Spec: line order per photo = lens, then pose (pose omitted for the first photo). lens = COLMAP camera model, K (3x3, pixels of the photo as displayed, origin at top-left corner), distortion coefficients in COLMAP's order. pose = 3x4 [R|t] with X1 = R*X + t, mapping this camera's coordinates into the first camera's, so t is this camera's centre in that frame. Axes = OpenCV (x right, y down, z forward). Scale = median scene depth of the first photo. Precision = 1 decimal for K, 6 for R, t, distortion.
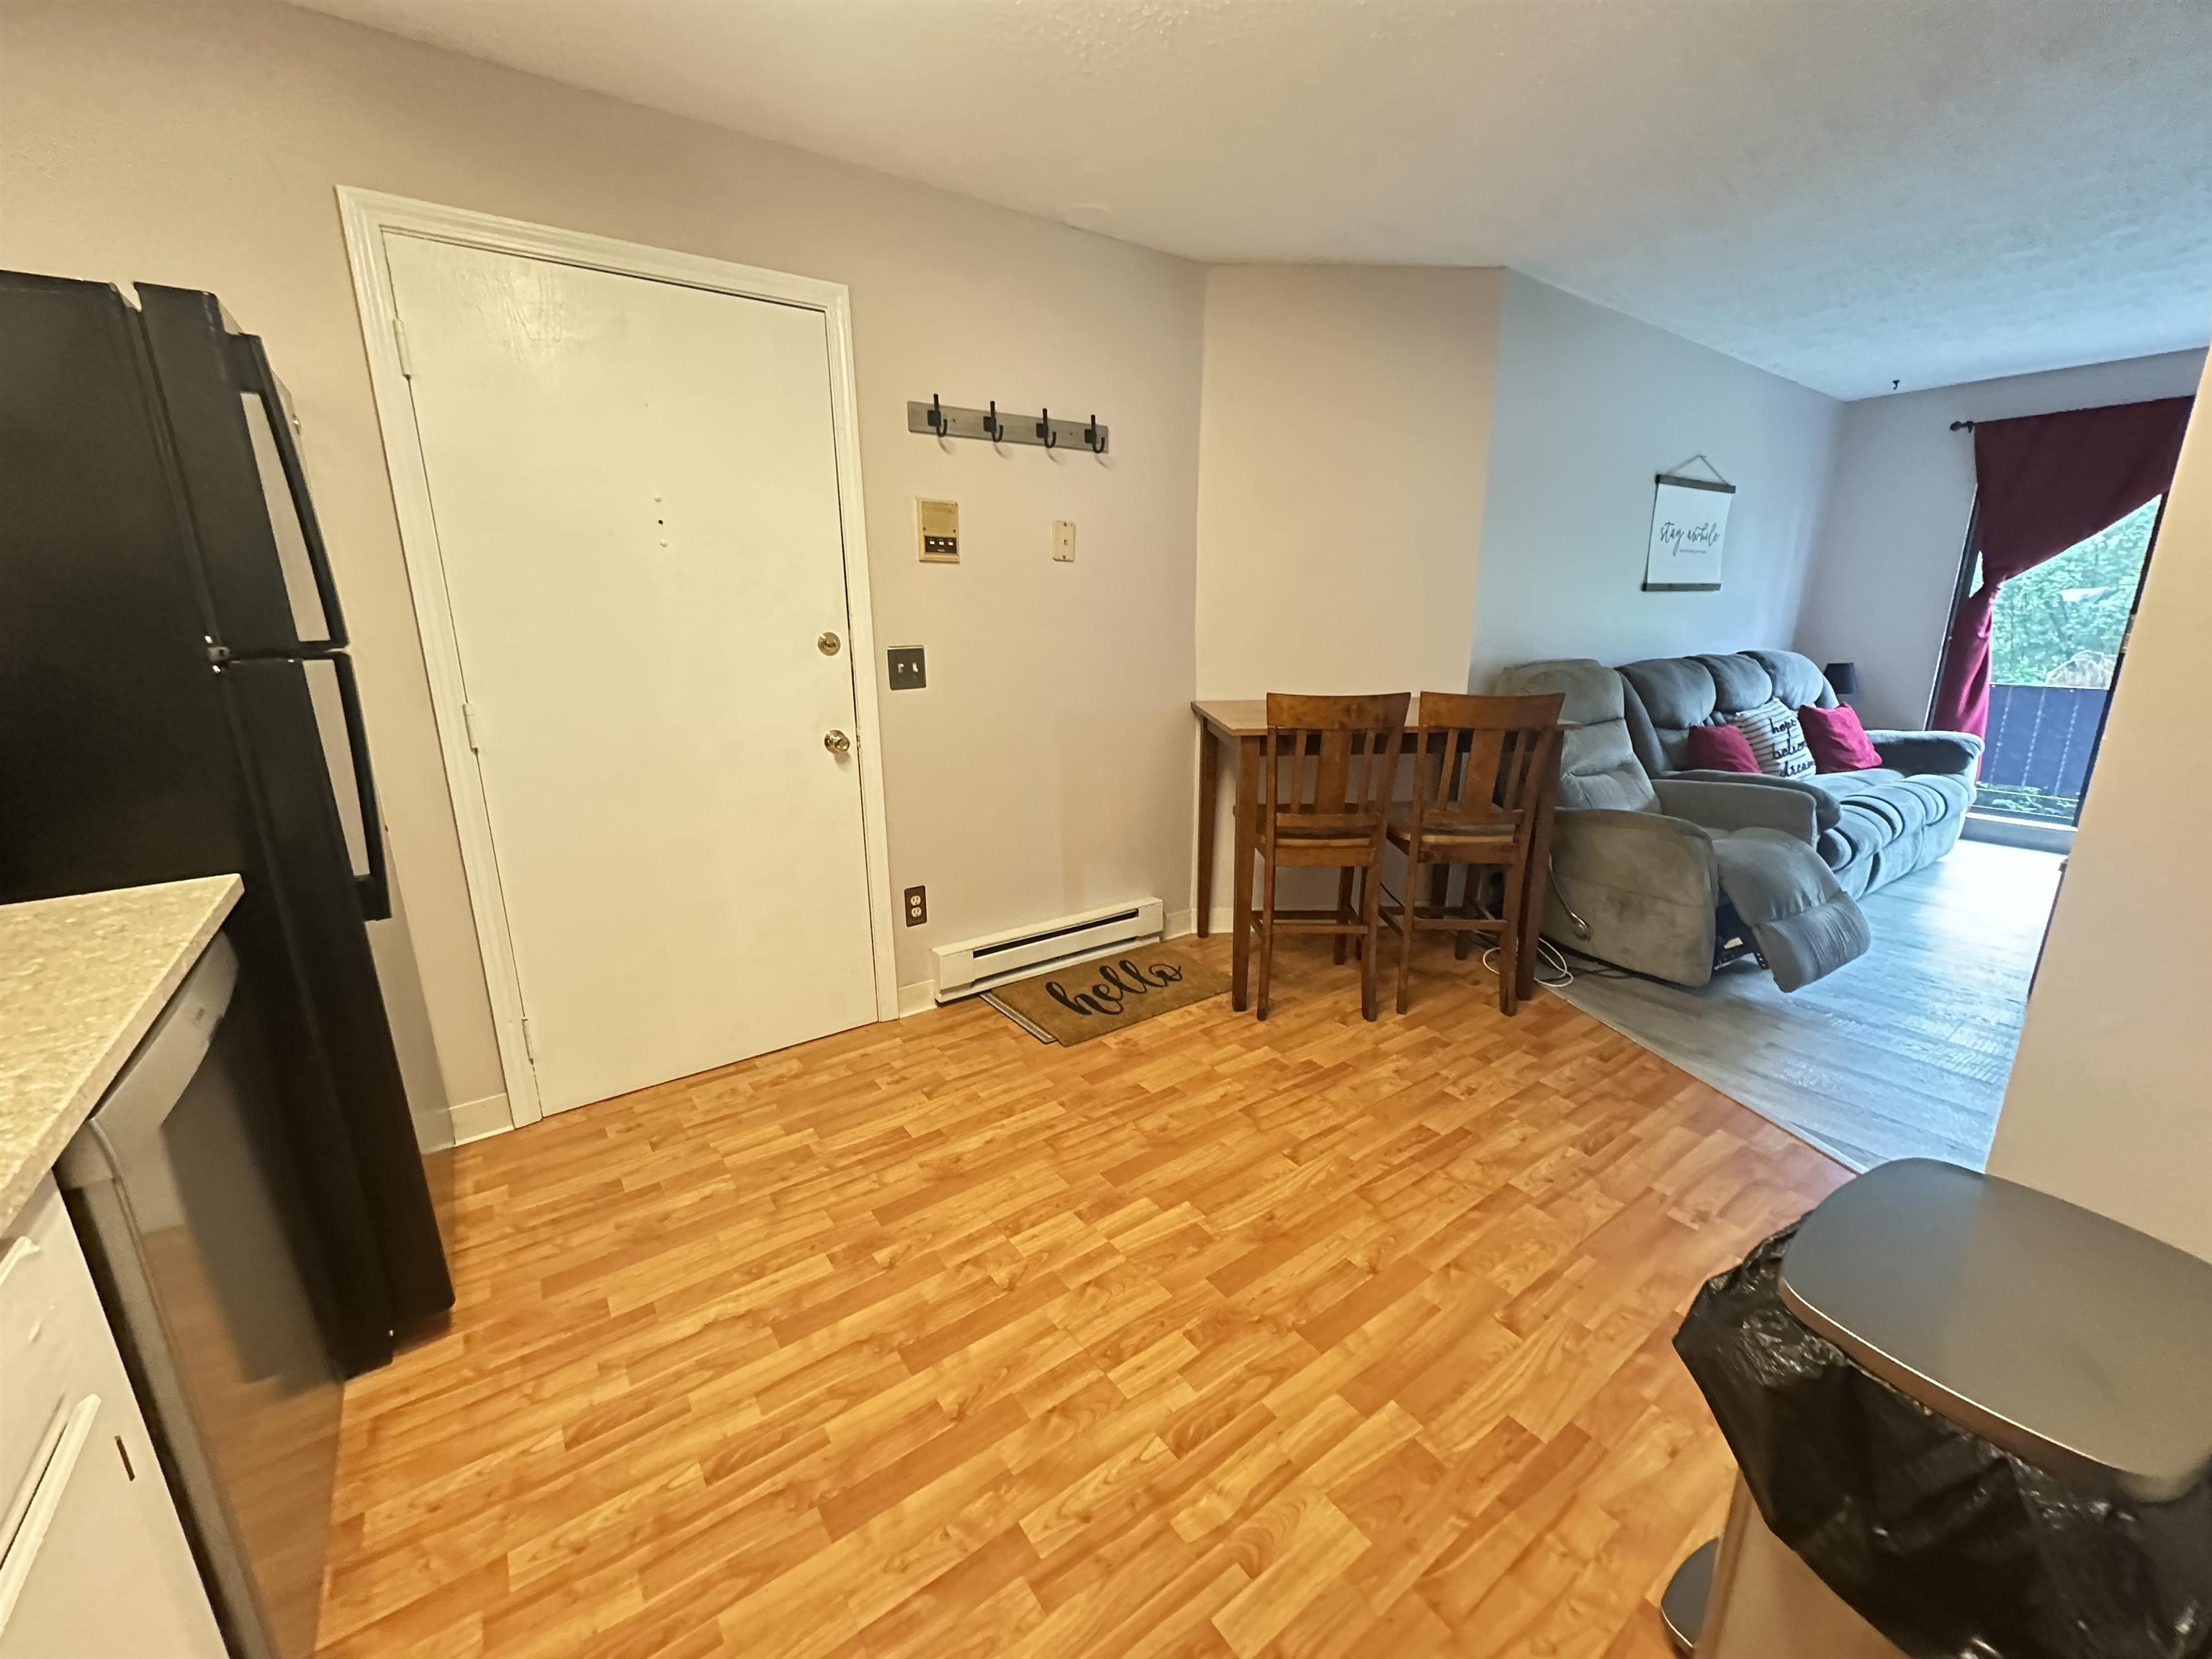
lens RADIAL K [[882.8, 0, 1106.4], [0, 882.8, 826.2], [0, 0, 1]] dist [-0.002726, 0.000884]
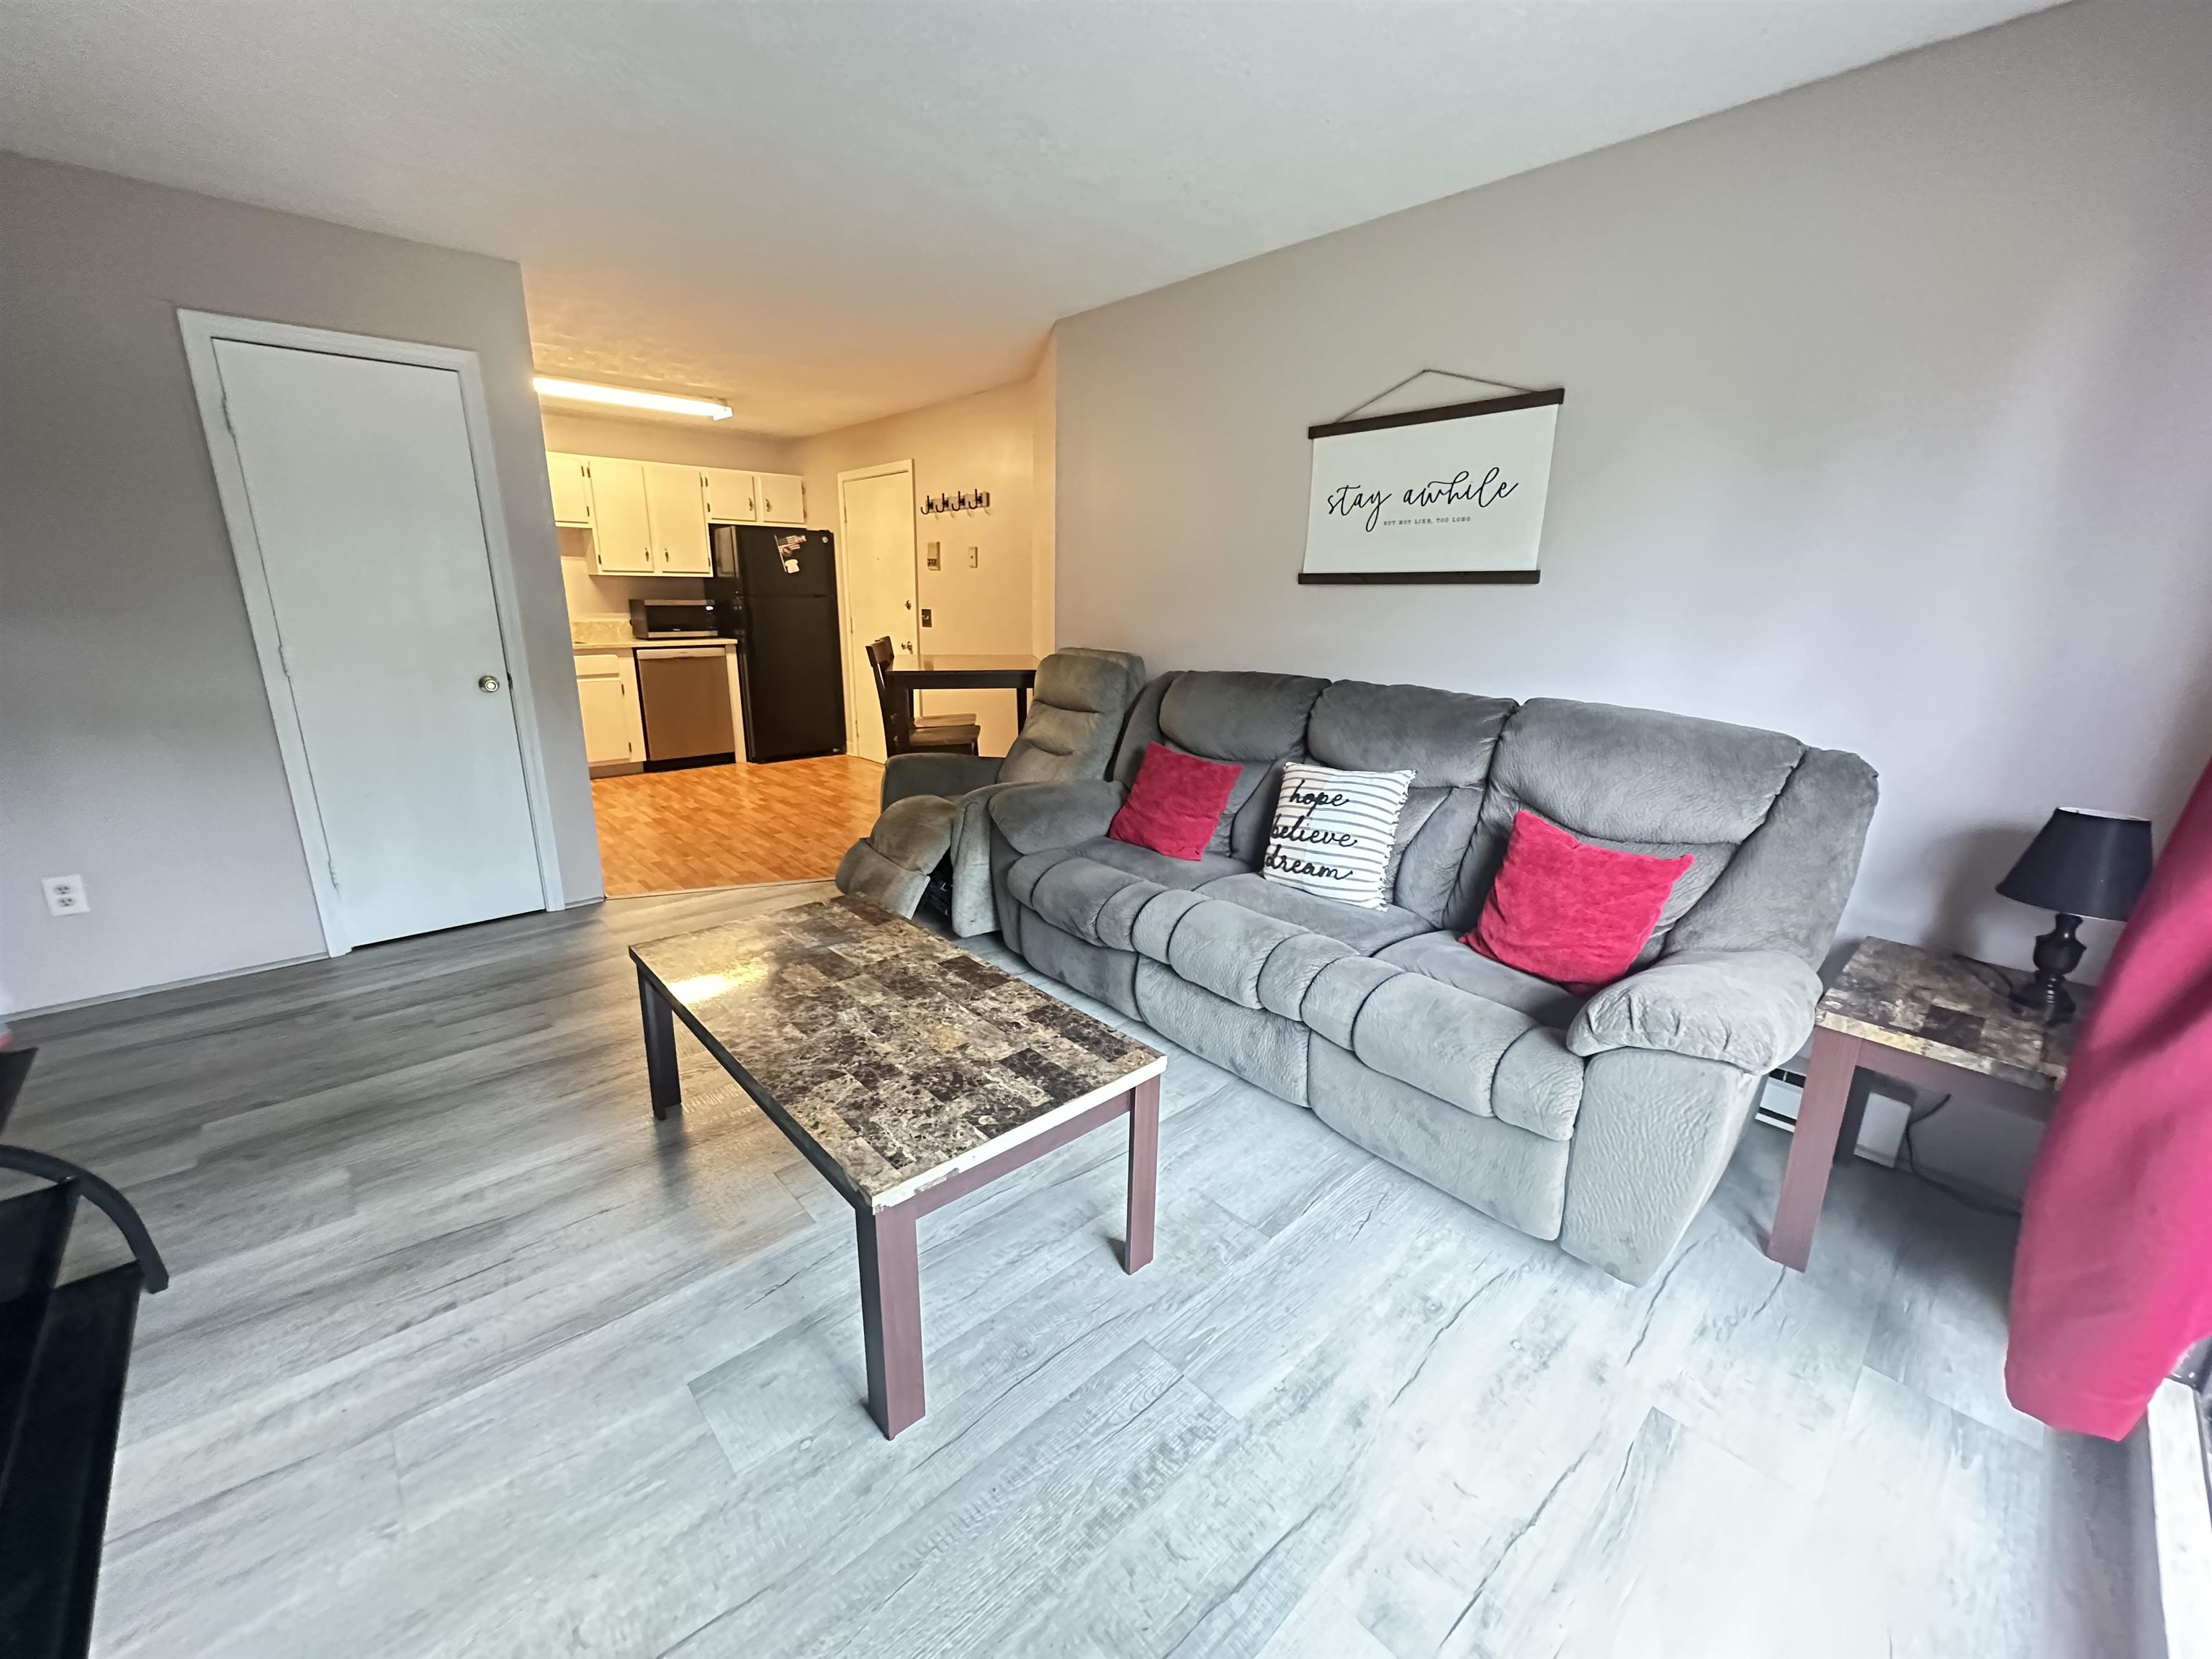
lens RADIAL K [[882.8, 0, 1106.4], [0, 882.8, 826.2], [0, 0, 1]] dist [-0.002726, 0.000884]
pose [[0.111800, 0.262249, -0.958502, 2.534354], [-0.259726, 0.938733, 0.226546, -0.370364], [0.959189, 0.223620, 0.173064, 1.401795]]
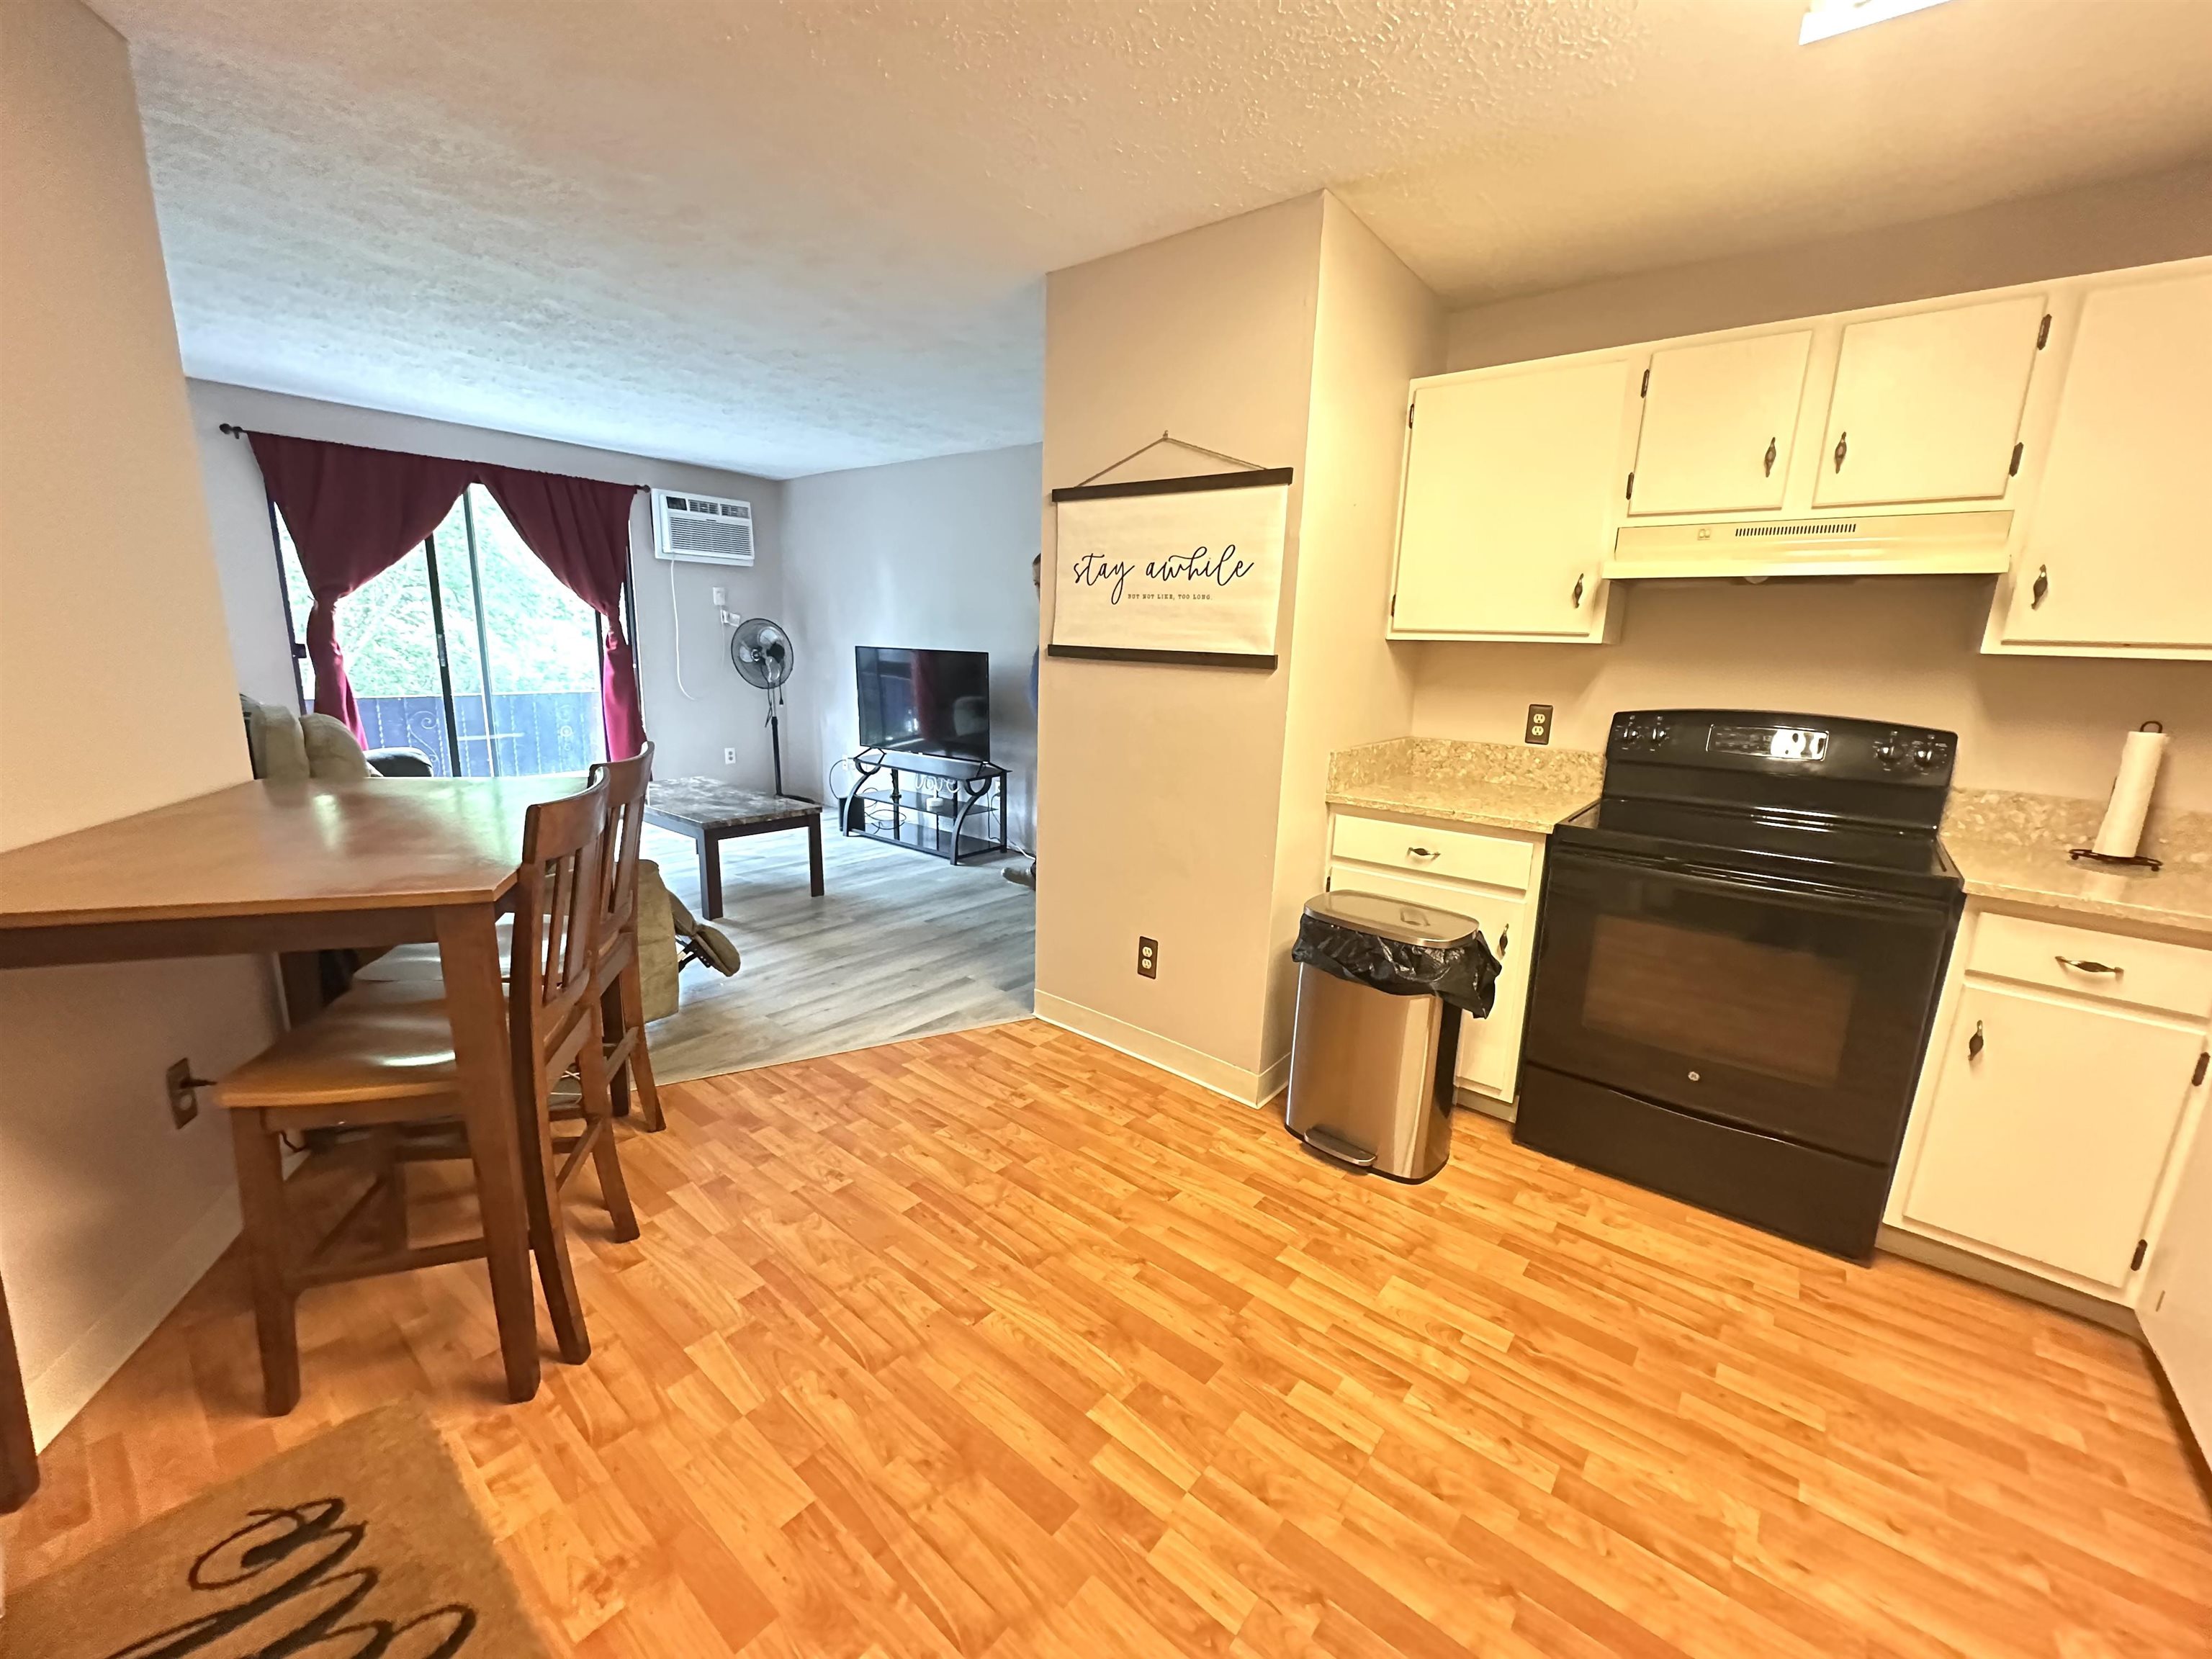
lens RADIAL K [[882.8, 0, 1106.4], [0, 882.8, 826.2], [0, 0, 1]] dist [-0.002726, 0.000884]
pose [[-0.256370, -0.205244, 0.944537, -0.488140], [0.204322, 0.943606, 0.260499, -0.240245], [-0.944736, 0.259774, -0.199976, 0.896635]]
